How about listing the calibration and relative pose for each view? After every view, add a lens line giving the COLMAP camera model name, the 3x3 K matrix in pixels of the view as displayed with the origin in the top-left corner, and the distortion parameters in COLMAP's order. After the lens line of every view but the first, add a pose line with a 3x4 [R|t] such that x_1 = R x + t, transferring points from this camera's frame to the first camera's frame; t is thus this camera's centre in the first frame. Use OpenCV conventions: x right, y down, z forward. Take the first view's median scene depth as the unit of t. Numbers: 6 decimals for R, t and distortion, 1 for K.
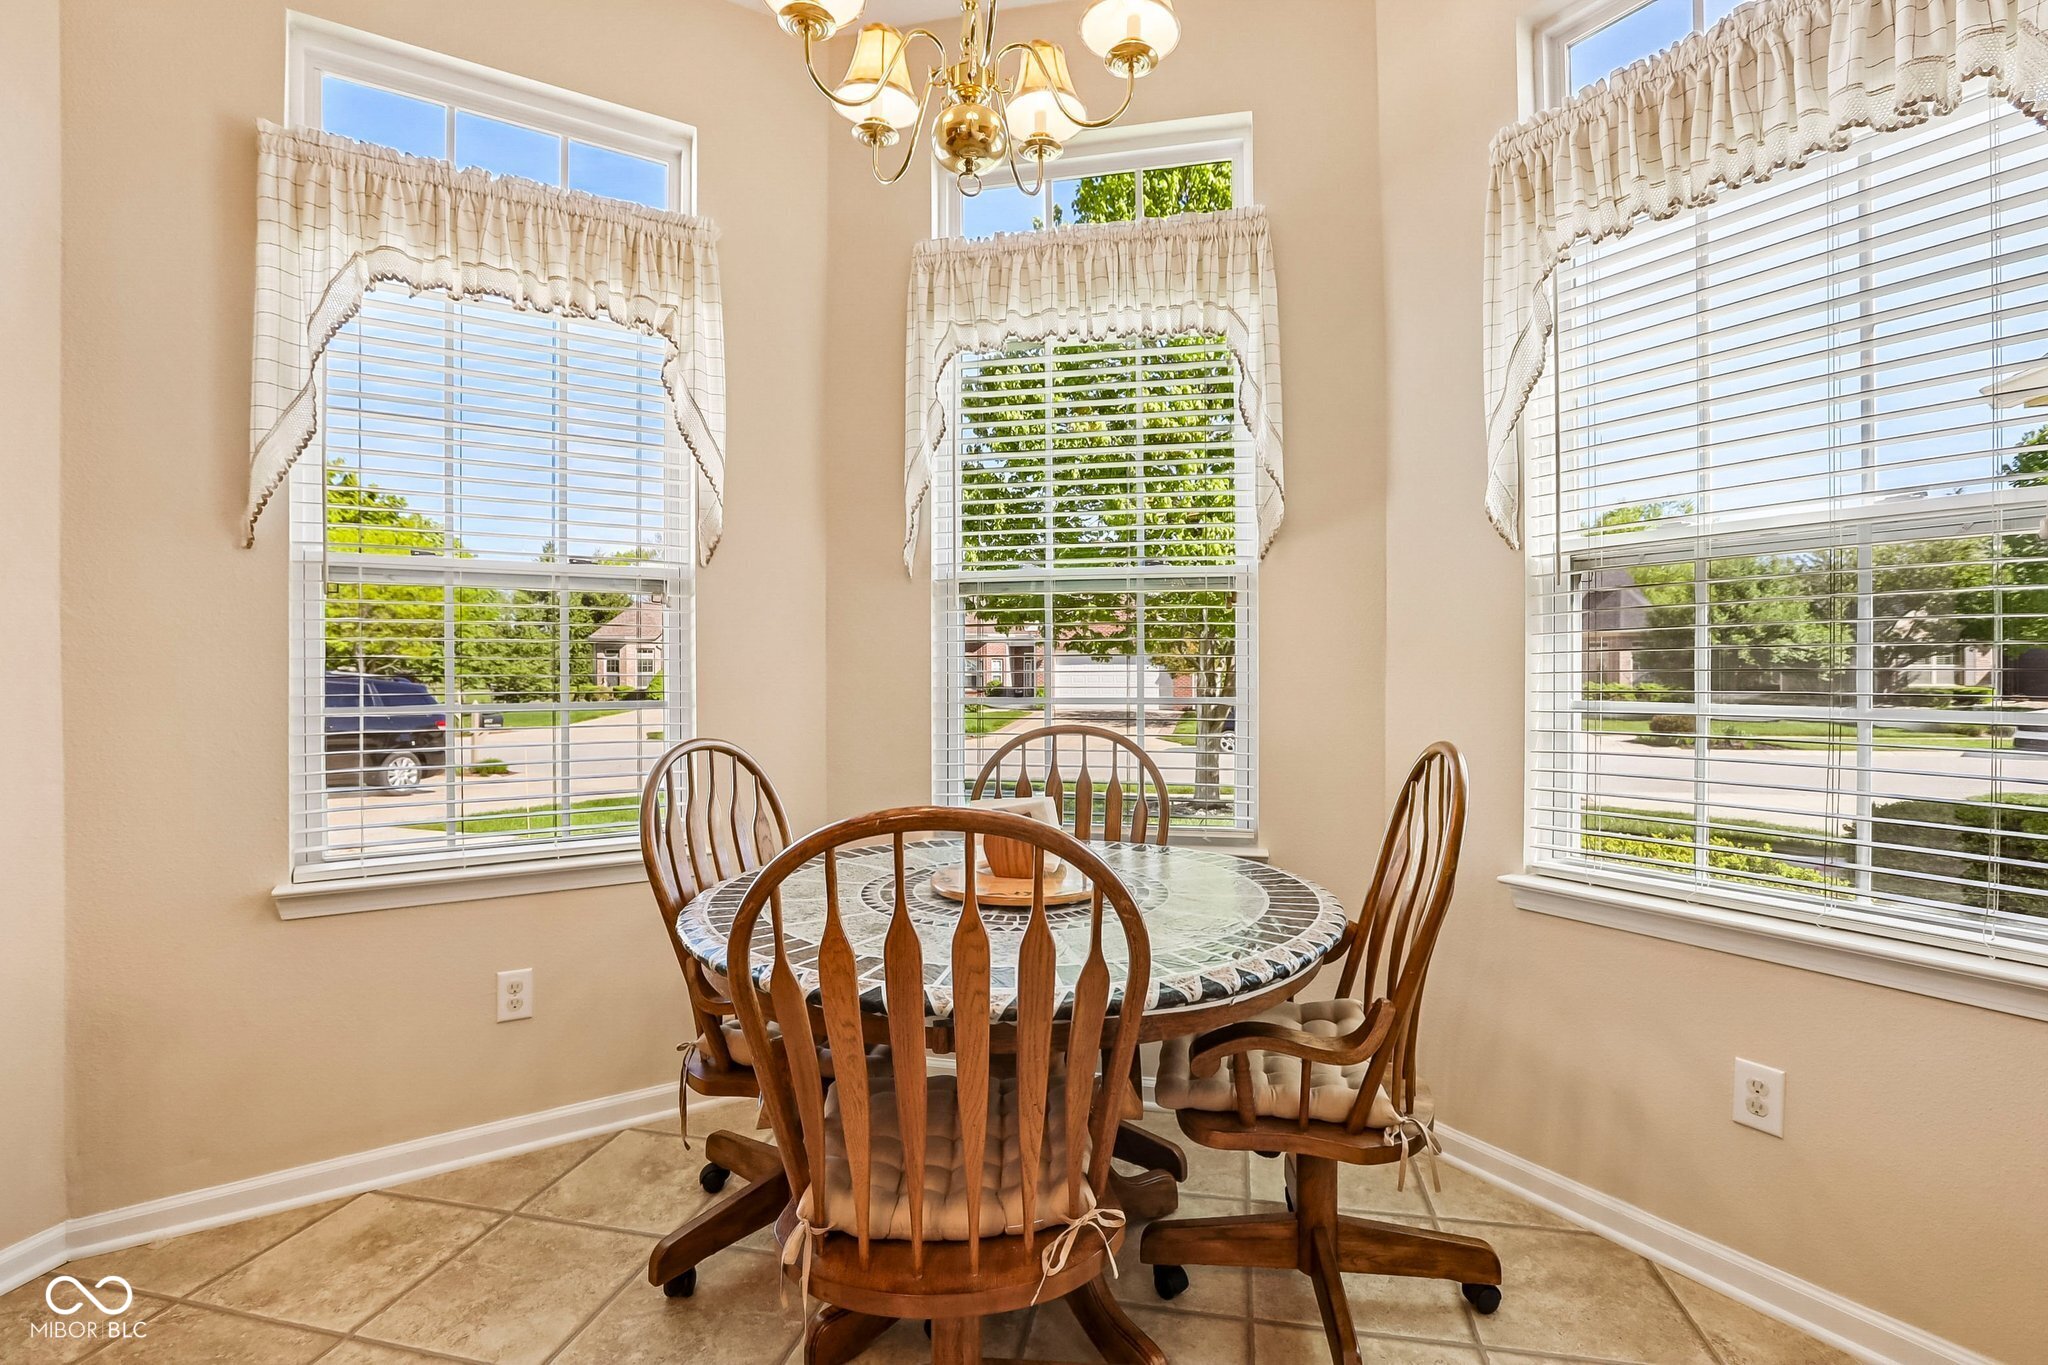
lens RADIAL K [[932.5, 0, 1028.2], [0, 932.5, 677.2], [0, 0, 1]] dist [-0.018915, 0.000726]
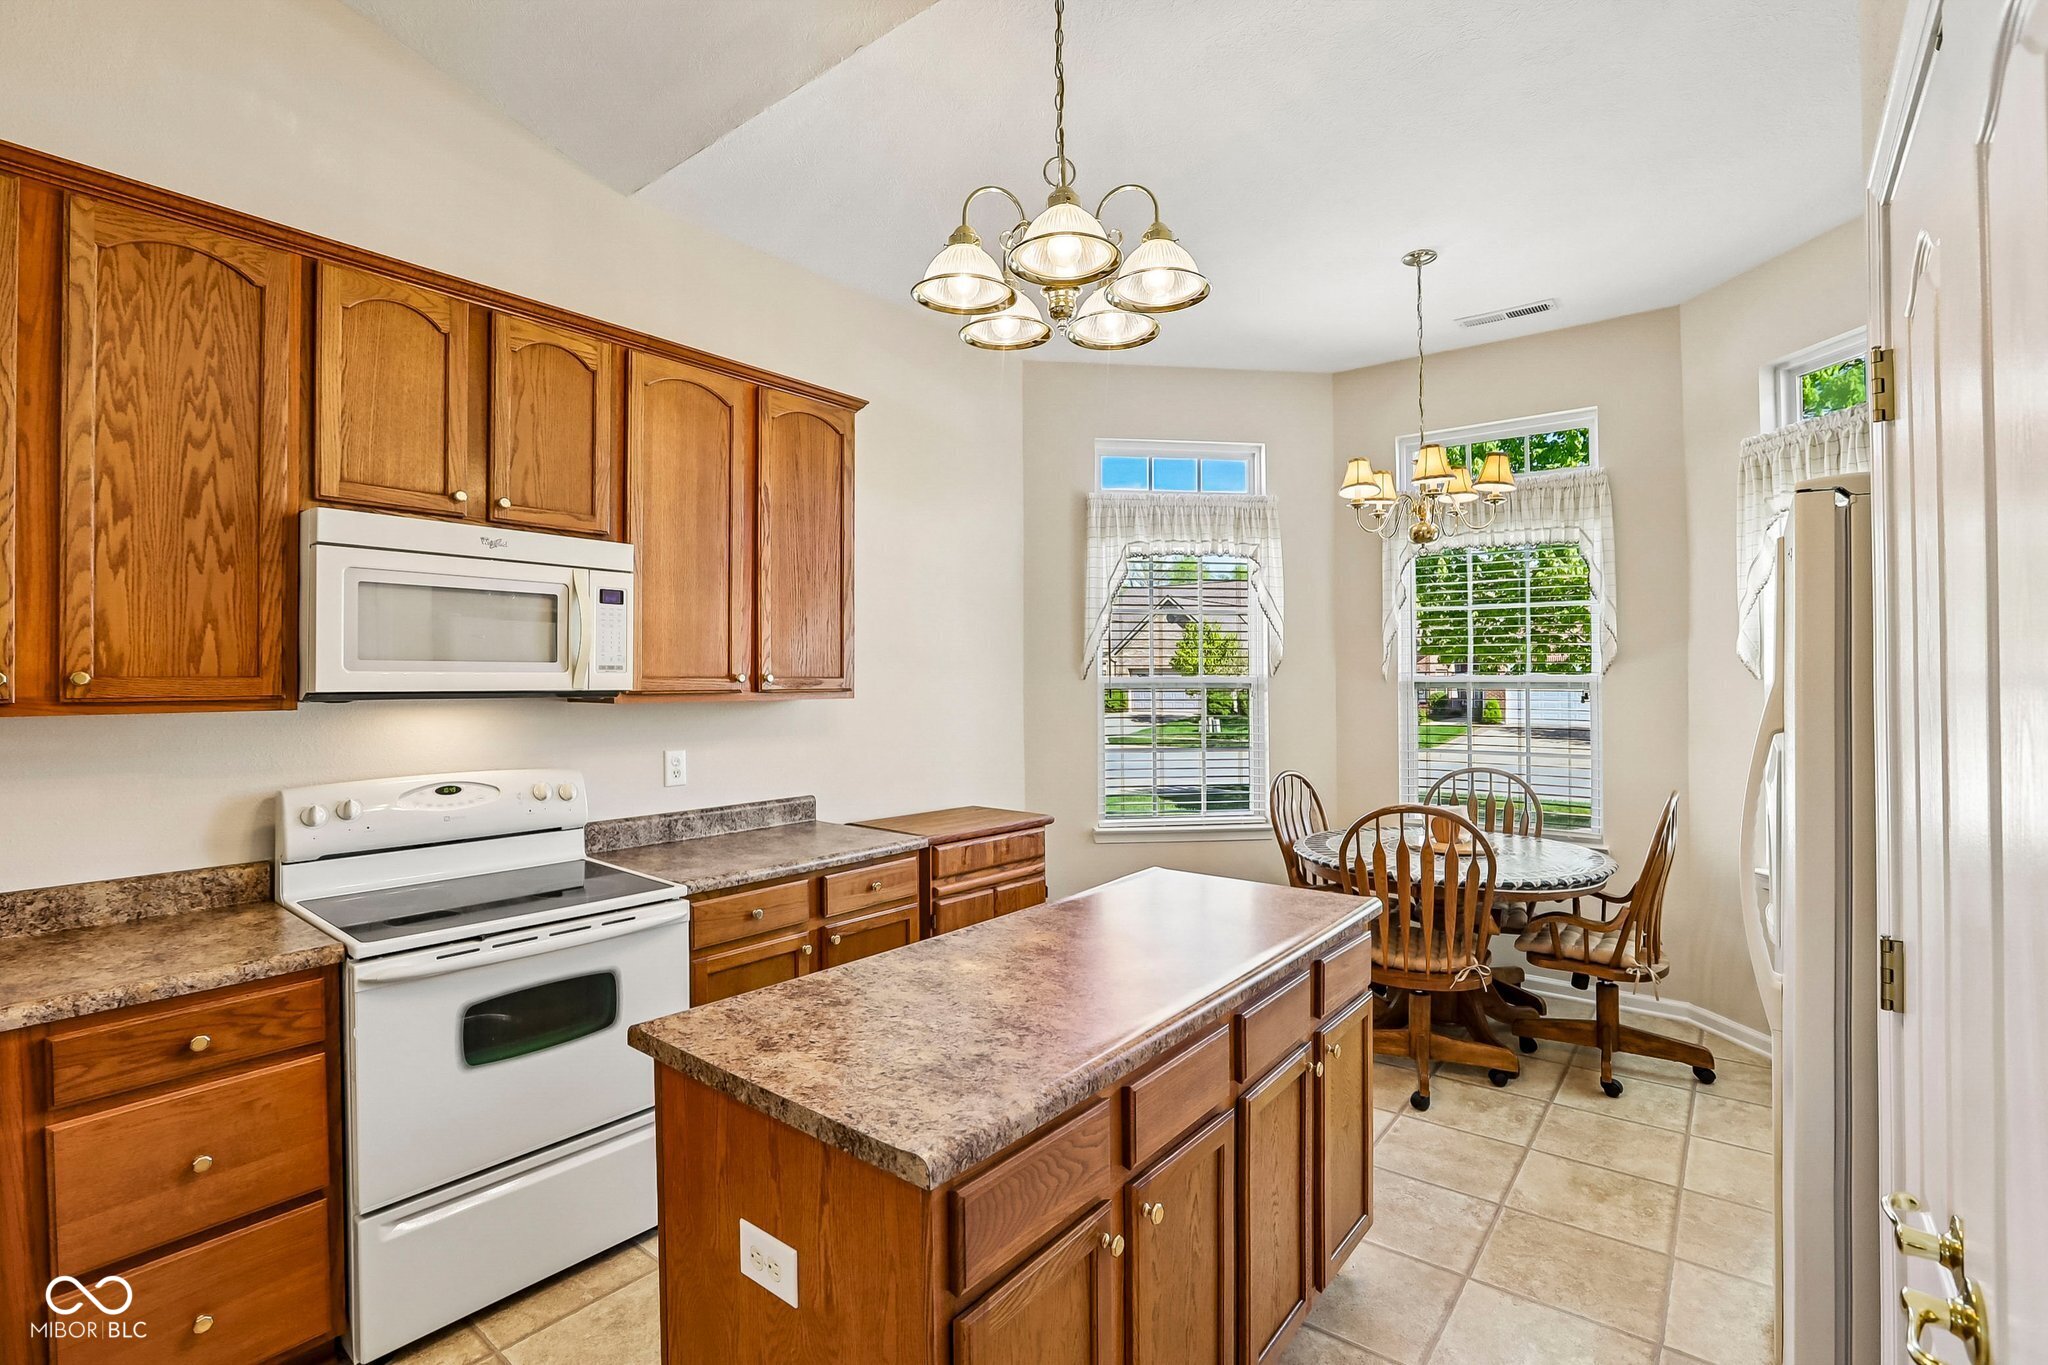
lens RADIAL K [[932.5, 0, 1047.4], [0, 932.5, 657.4], [0, 0, 1]] dist [-0.018915, 0.000726]
pose [[0.906138, -0.008459, -0.422898, 0.053698], [-0.000930, 0.999758, -0.021989, -0.145387], [0.422982, 0.020318, 0.905910, -1.180731]]
